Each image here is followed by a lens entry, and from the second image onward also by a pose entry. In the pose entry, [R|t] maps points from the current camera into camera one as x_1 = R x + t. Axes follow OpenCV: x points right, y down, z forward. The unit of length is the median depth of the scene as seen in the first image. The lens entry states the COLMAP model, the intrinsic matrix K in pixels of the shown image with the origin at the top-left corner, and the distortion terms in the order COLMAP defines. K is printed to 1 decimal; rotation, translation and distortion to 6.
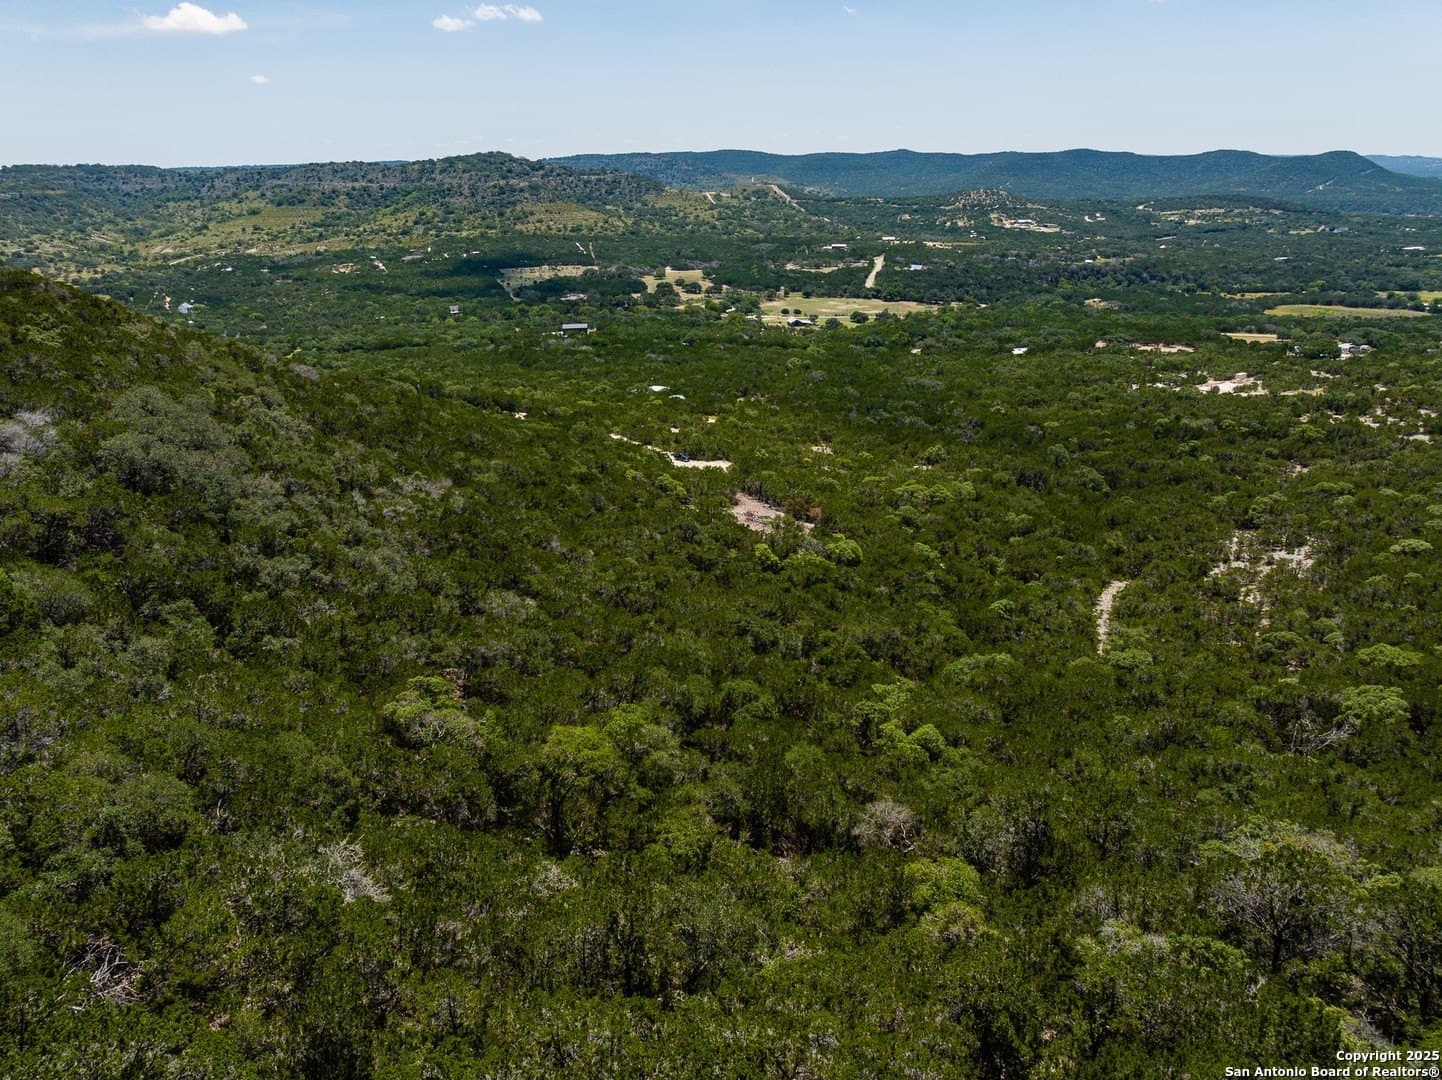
lens RADIAL K [[1010.0, 0, 718.6], [0, 1010.0, 543.2], [0, 0, 1]] dist [-0.045775, 0.011549]
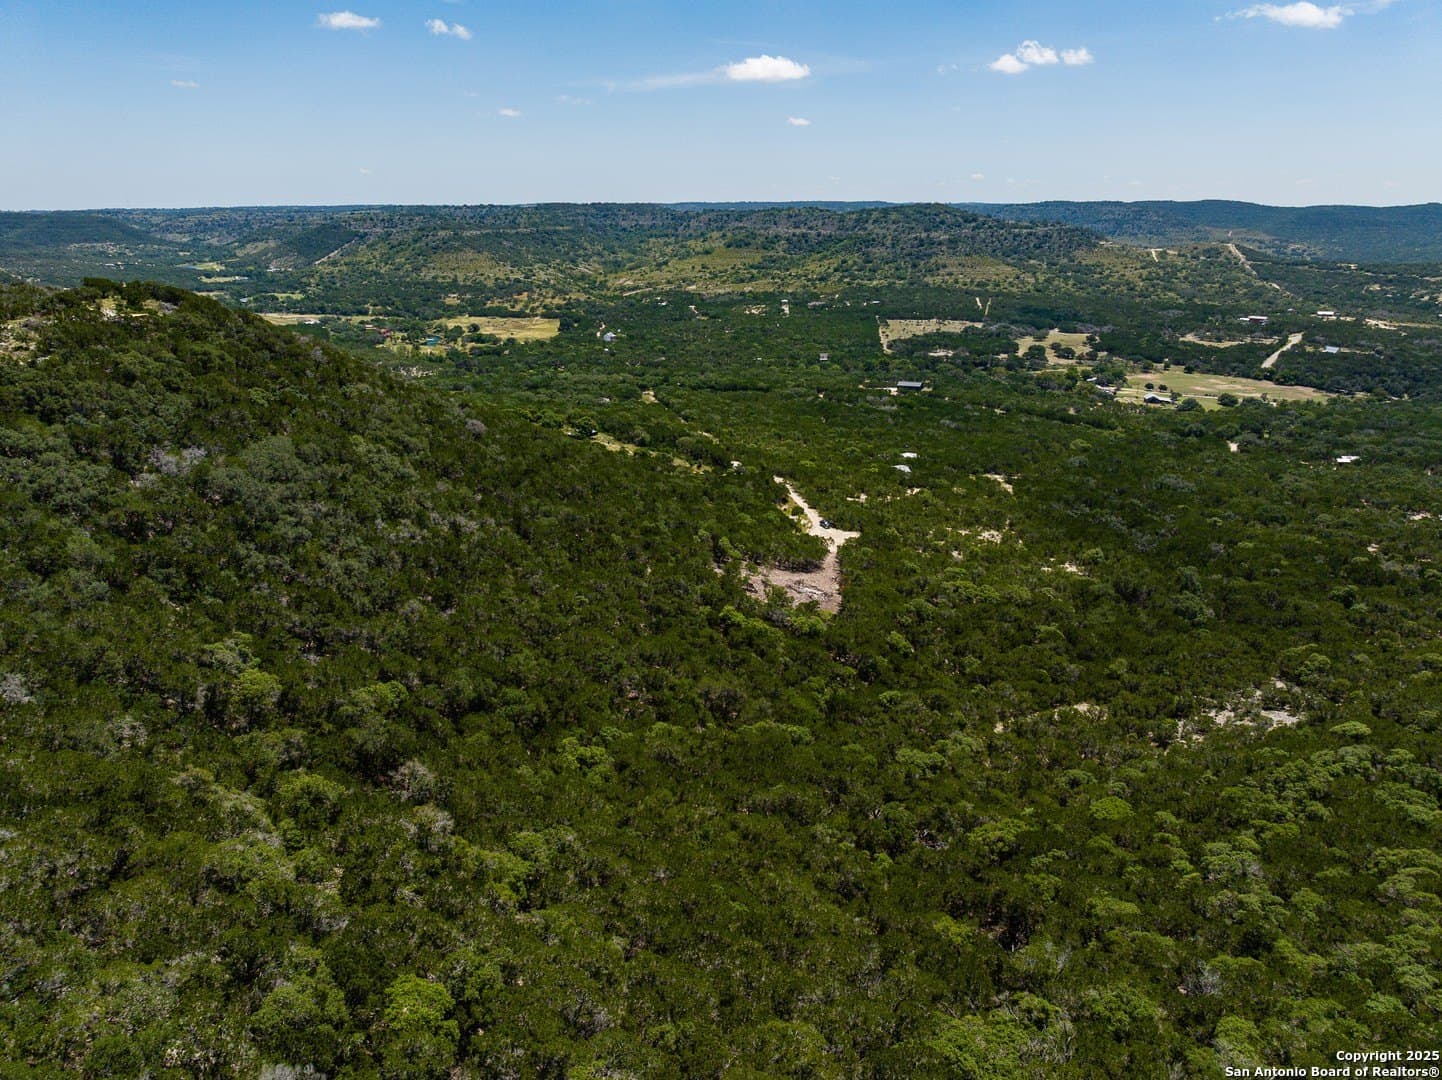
lens RADIAL K [[1010.0, 0, 716.3], [0, 1010.0, 541.0], [0, 0, 1]] dist [-0.045775, 0.011549]
pose [[0.898083, 0.150394, -0.413314, 0.100622], [-0.165406, 0.986225, -0.000547, -0.014201], [0.407539, 0.068856, 0.910588, -0.024062]]
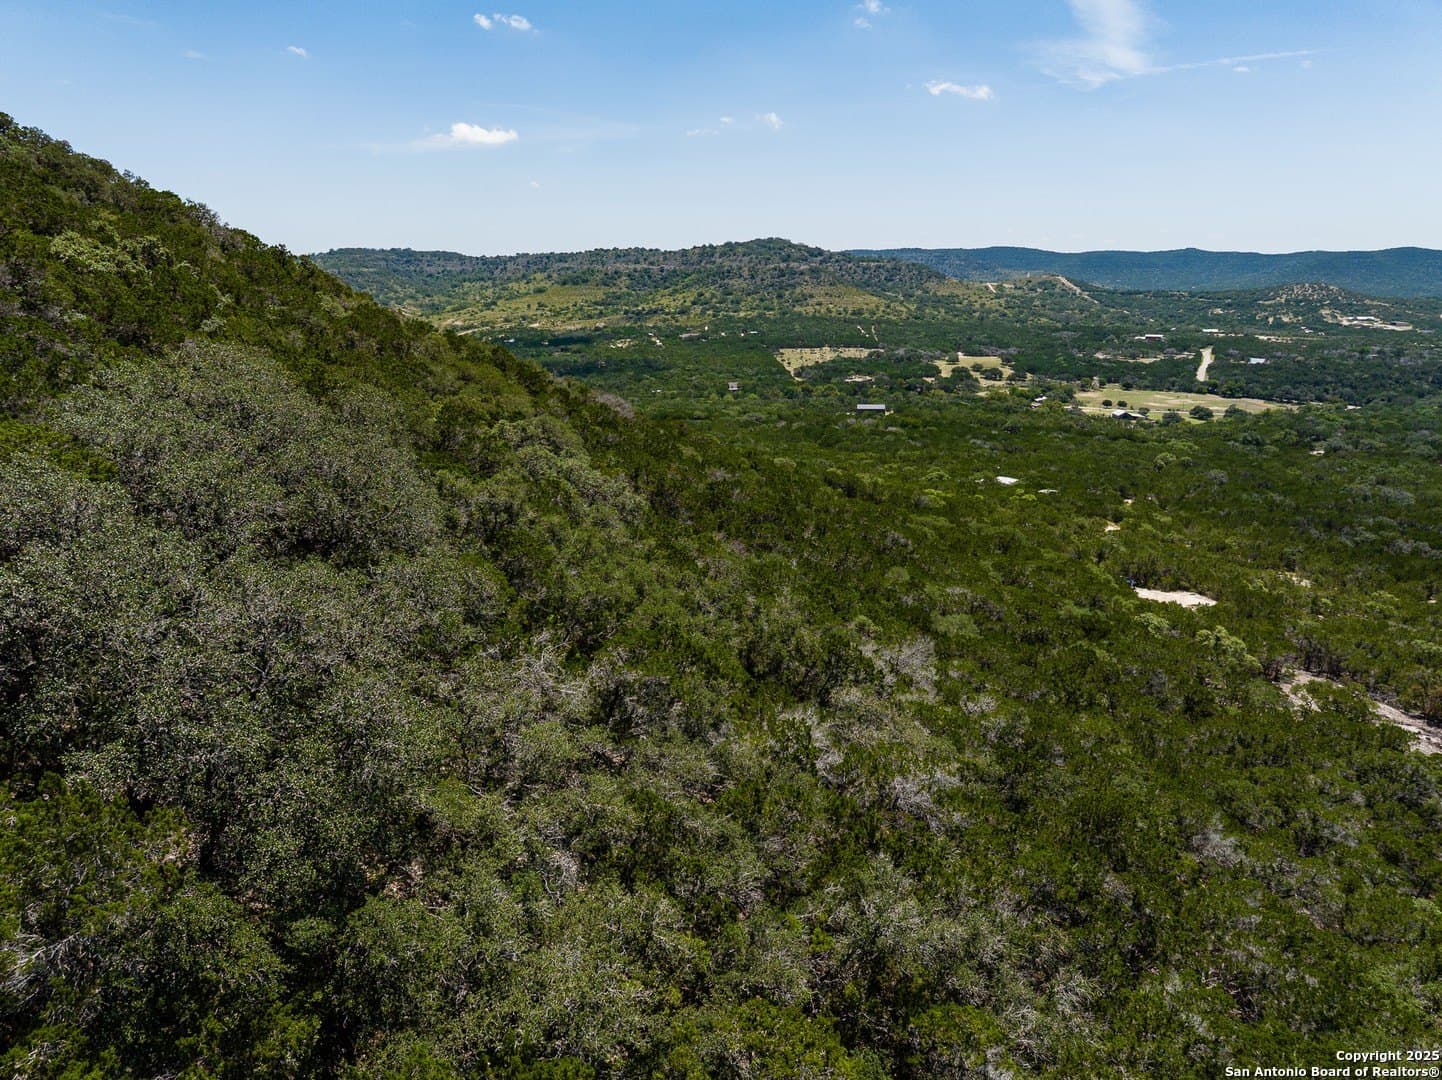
lens RADIAL K [[1010.0, 0, 721.0], [0, 1010.0, 540.7], [0, 0, 1]] dist [-0.045775, 0.011549]
pose [[0.970726, 0.069528, -0.229907, -0.044125], [-0.090806, 0.992379, -0.083292, -0.010400], [0.222364, 0.101731, 0.969642, 0.094643]]
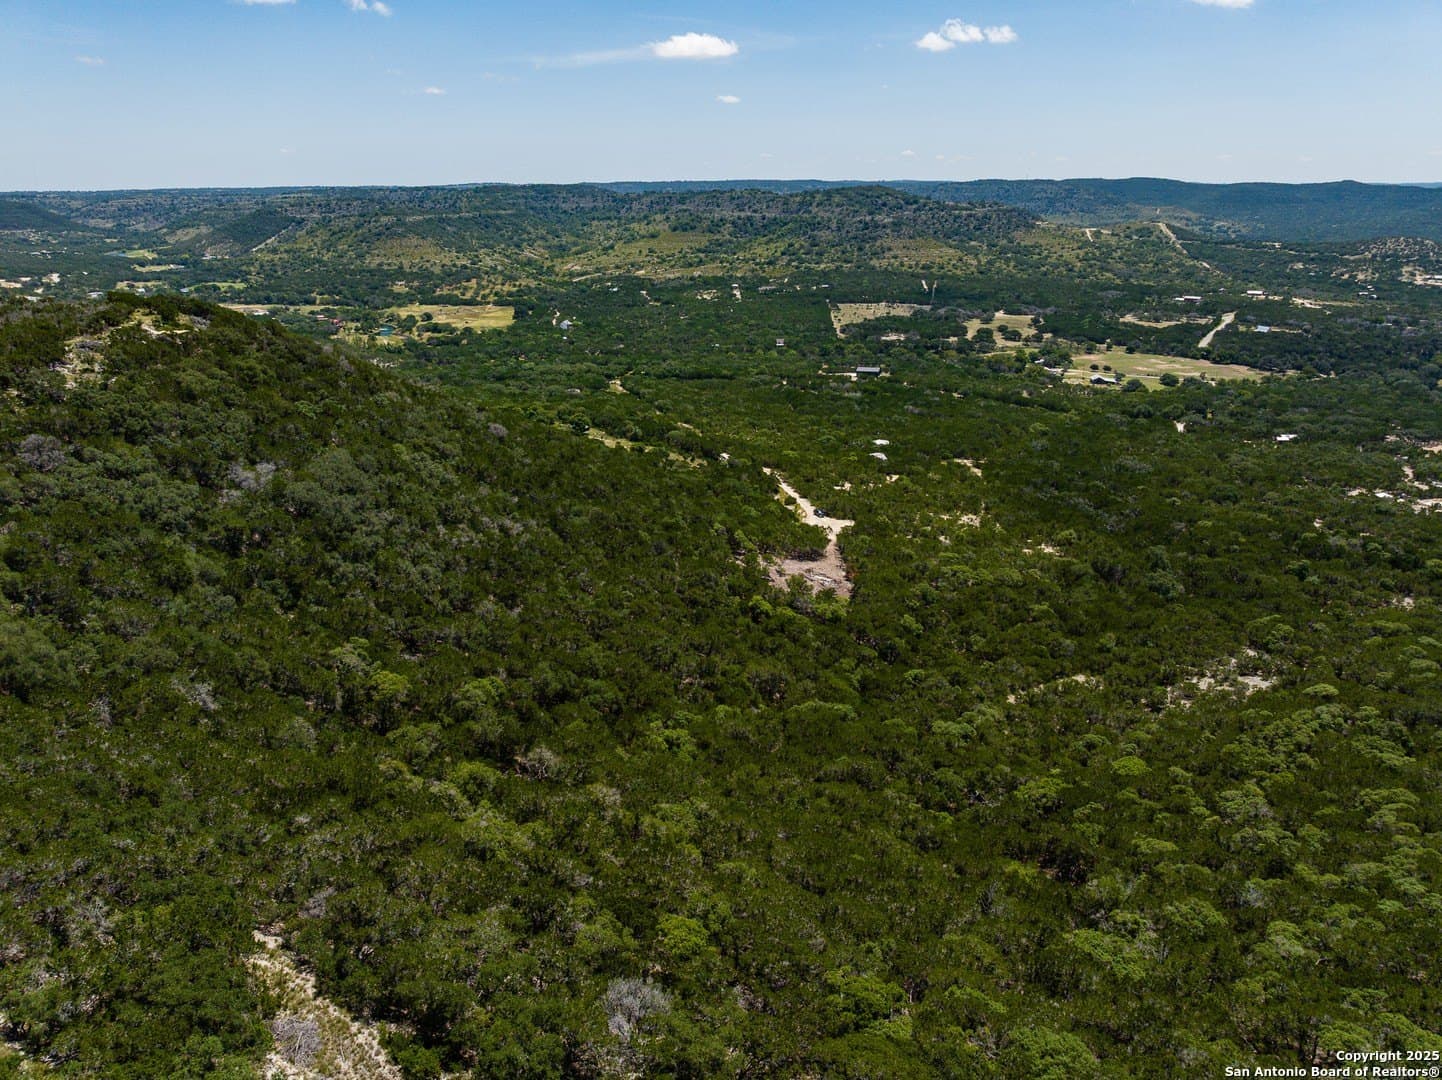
lens RADIAL K [[1010.0, 0, 716.1], [0, 1010.0, 541.3], [0, 0, 1]] dist [-0.045775, 0.011549]
pose [[0.924221, 0.136140, -0.356765, 0.087760], [-0.141700, 0.989852, 0.010643, -0.014768], [0.354594, 0.040717, 0.934133, -0.050121]]
